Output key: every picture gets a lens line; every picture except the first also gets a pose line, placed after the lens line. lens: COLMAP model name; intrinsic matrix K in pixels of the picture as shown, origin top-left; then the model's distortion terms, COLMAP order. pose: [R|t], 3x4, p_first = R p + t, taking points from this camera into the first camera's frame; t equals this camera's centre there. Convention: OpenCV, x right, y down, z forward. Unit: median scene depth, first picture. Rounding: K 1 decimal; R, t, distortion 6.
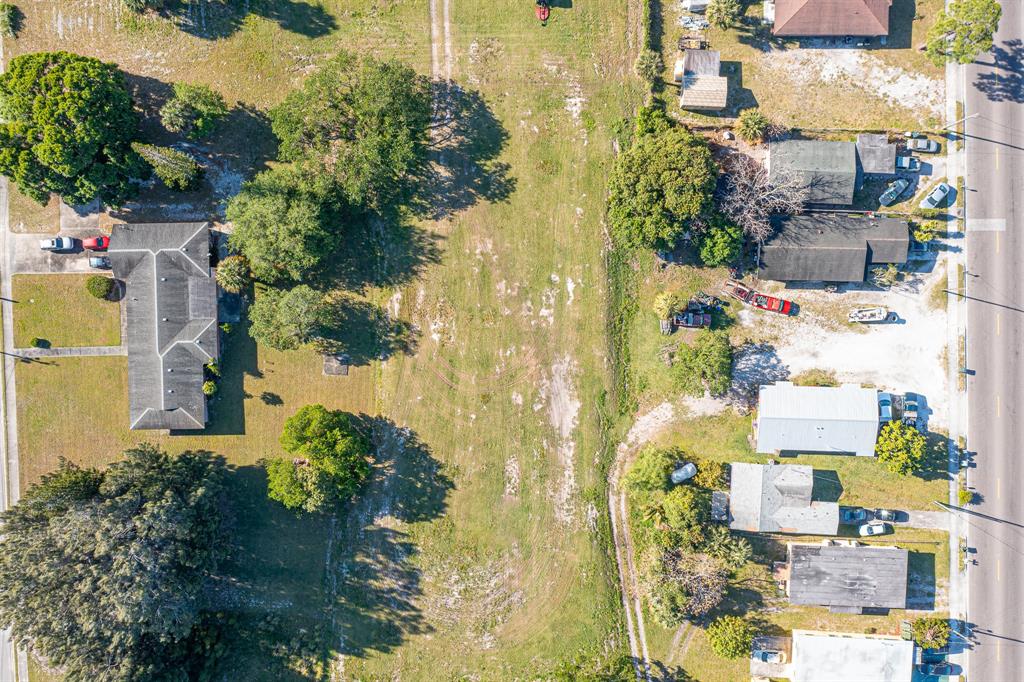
lens RADIAL K [[810.7, 0, 508.4], [0, 810.7, 341.4], [0, 0, 1]] dist [-0.013616, 0.012429]
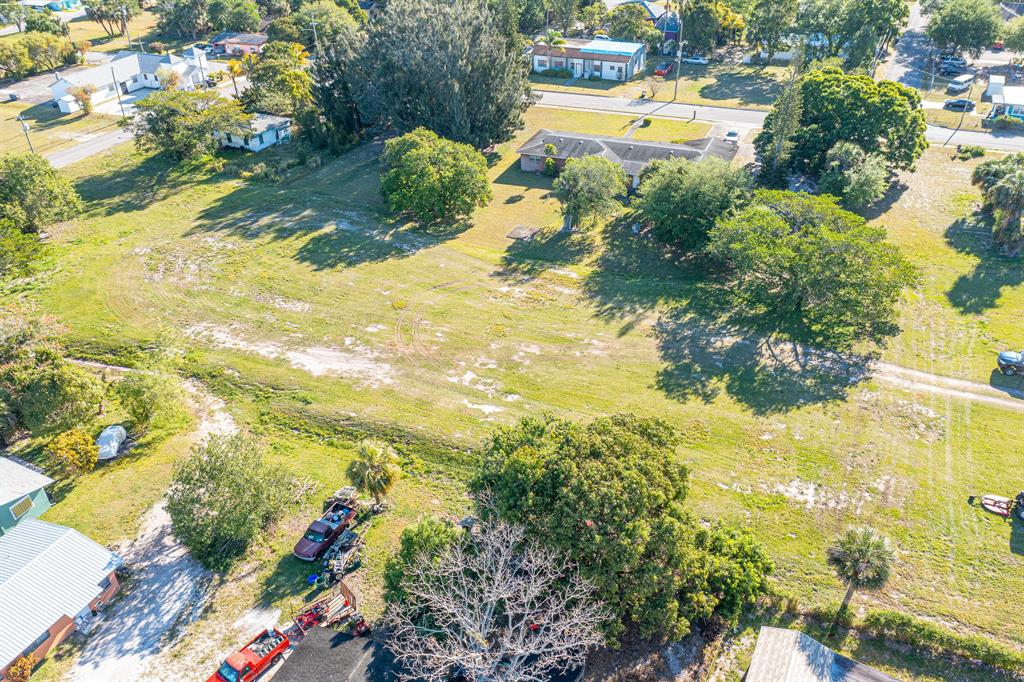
lens RADIAL K [[810.7, 0, 508.4], [0, 810.7, 341.4], [0, 0, 1]] dist [-0.013616, 0.012429]
pose [[-0.406723, 0.520601, -0.750700, 0.492985], [-0.913492, -0.222428, 0.340672, -0.273733], [0.010378, 0.824318, 0.566031, 0.617972]]
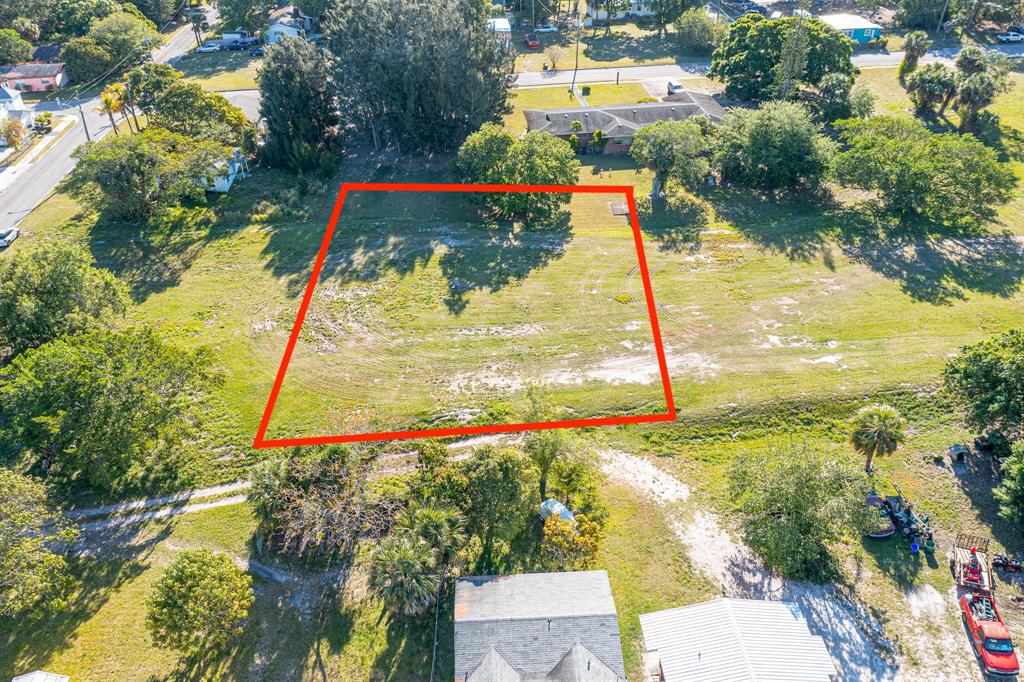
lens RADIAL K [[810.7, 0, 508.4], [0, 810.7, 341.4], [0, 0, 1]] dist [-0.013616, 0.012429]
pose [[0.097645, 0.578673, -0.809693, 0.546591], [-0.995214, 0.053706, -0.081635, 0.227194], [-0.003755, 0.813789, 0.581148, 0.626204]]
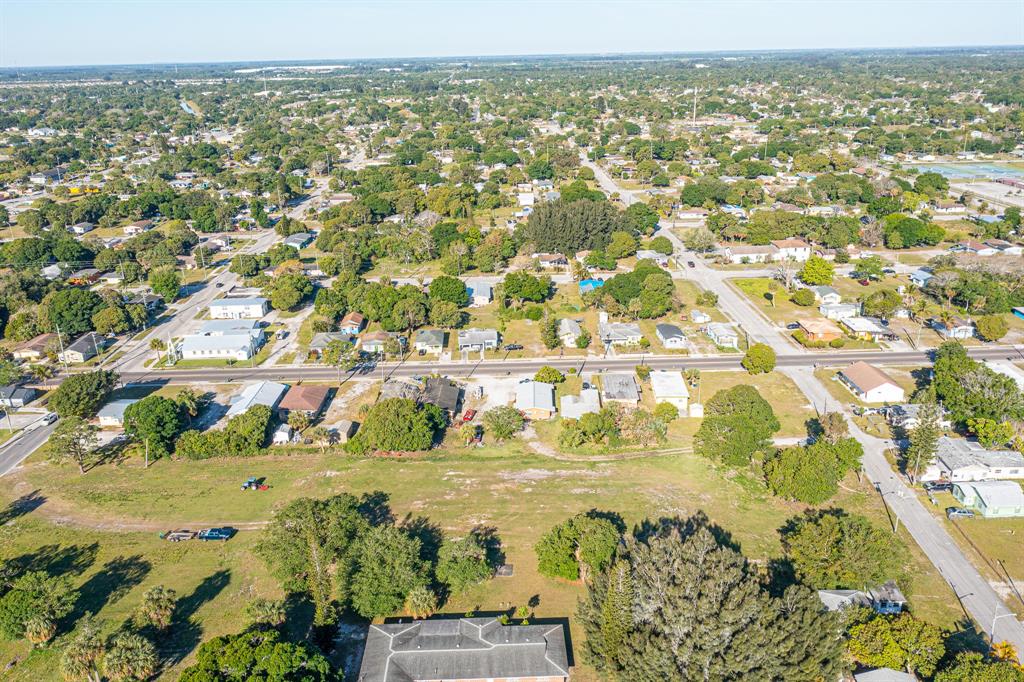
lens RADIAL K [[810.7, 0, 508.4], [0, 810.7, 341.4], [0, 0, 1]] dist [-0.013616, 0.012429]
pose [[-0.003346, -0.321735, 0.946824, -1.251604], [0.999085, -0.041437, -0.010549, 0.062153], [0.042627, 0.945923, 0.321579, 0.295370]]
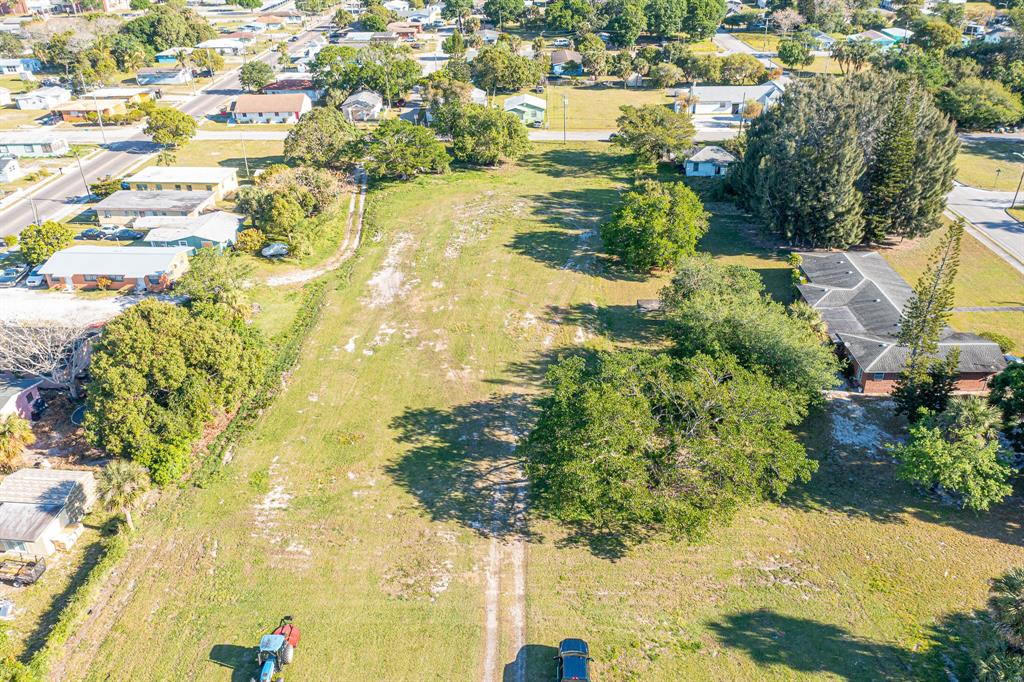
lens RADIAL K [[810.7, 0, 508.4], [0, 810.7, 341.4], [0, 0, 1]] dist [-0.013616, 0.012429]
pose [[-0.998424, 0.010029, 0.055224, -0.112434], [0.042806, -0.500329, 0.864777, -0.710962], [0.036303, 0.865778, 0.499111, 0.621813]]
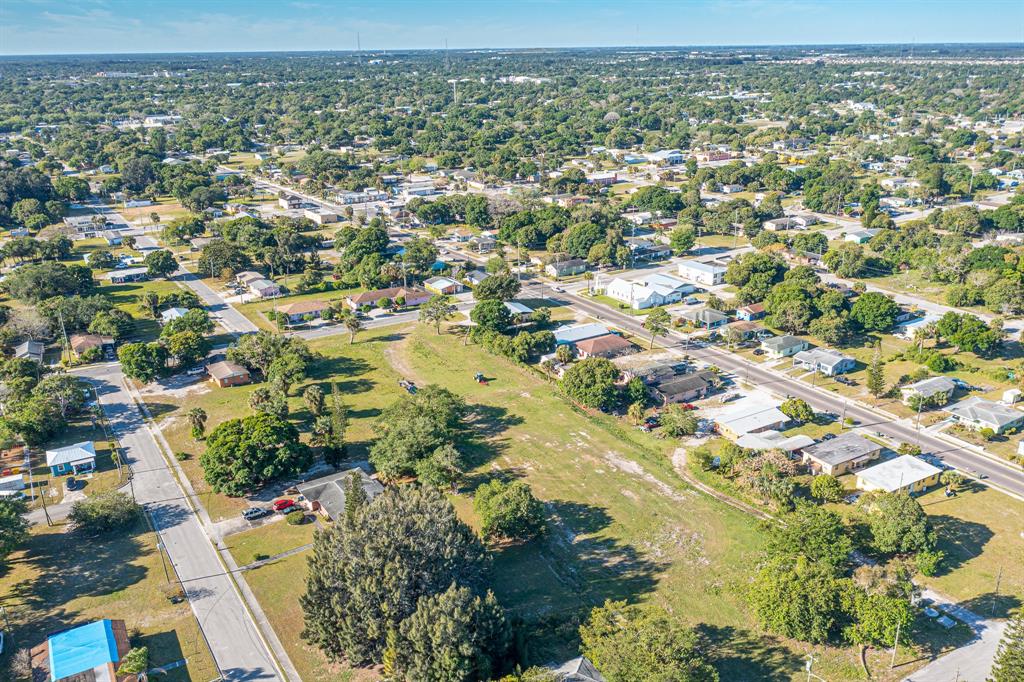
lens RADIAL K [[810.7, 0, 508.4], [0, 810.7, 341.4], [0, 0, 1]] dist [-0.013616, 0.012429]
pose [[0.851965, -0.175836, 0.493191, -0.816846], [0.523473, 0.265428, -0.809644, 1.115618], [0.011458, 0.947961, 0.318181, 0.305478]]
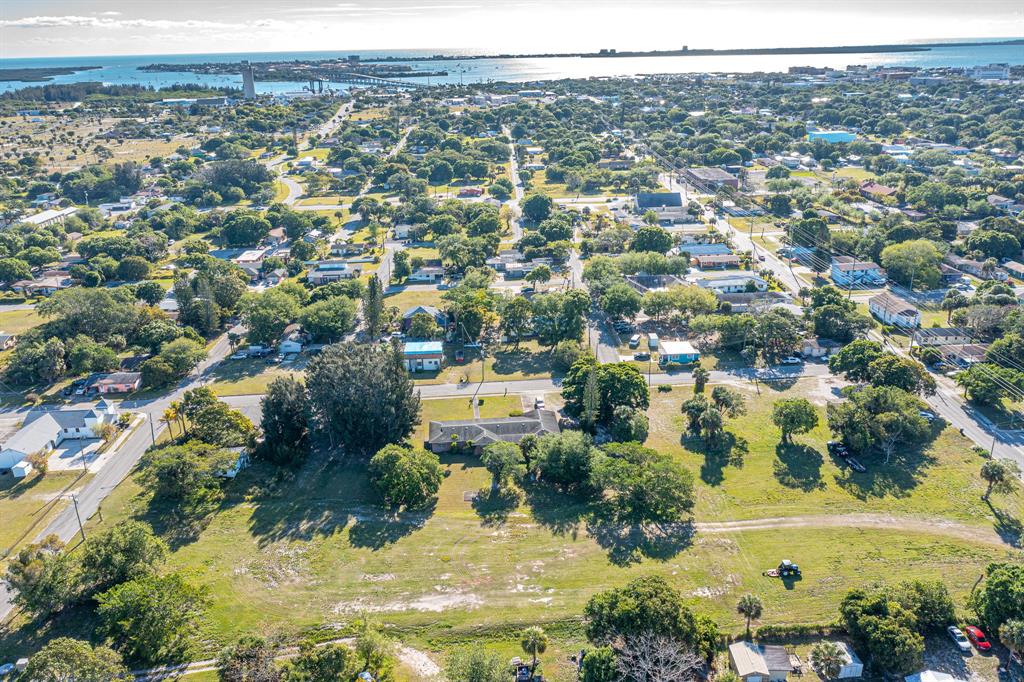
lens RADIAL K [[810.7, 0, 508.4], [0, 810.7, 341.4], [0, 0, 1]] dist [-0.013616, 0.012429]
pose [[0.058610, 0.360564, -0.930891, 0.990336], [-0.998272, 0.017159, -0.056206, 0.039731], [-0.004293, 0.932577, 0.360946, 0.256962]]
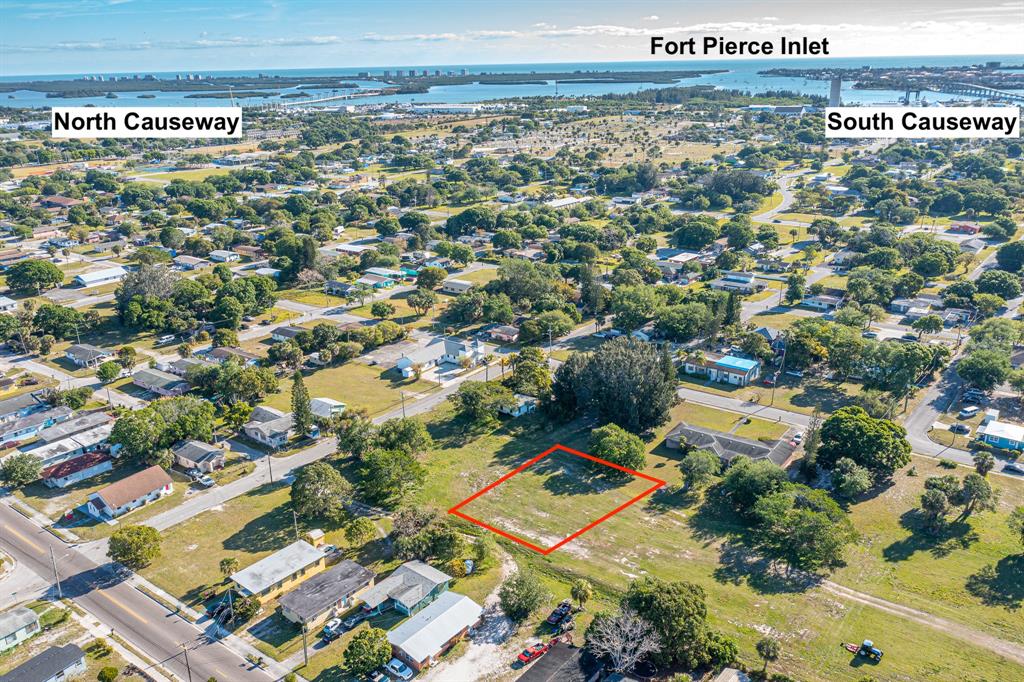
lens RADIAL K [[810.7, 0, 508.4], [0, 810.7, 341.4], [0, 0, 1]] dist [-0.013616, 0.012429]
pose [[-0.606215, 0.289377, -0.740787, 1.061092], [-0.795192, -0.205119, 0.570610, -0.580467], [0.013172, 0.934980, 0.354456, 0.173187]]
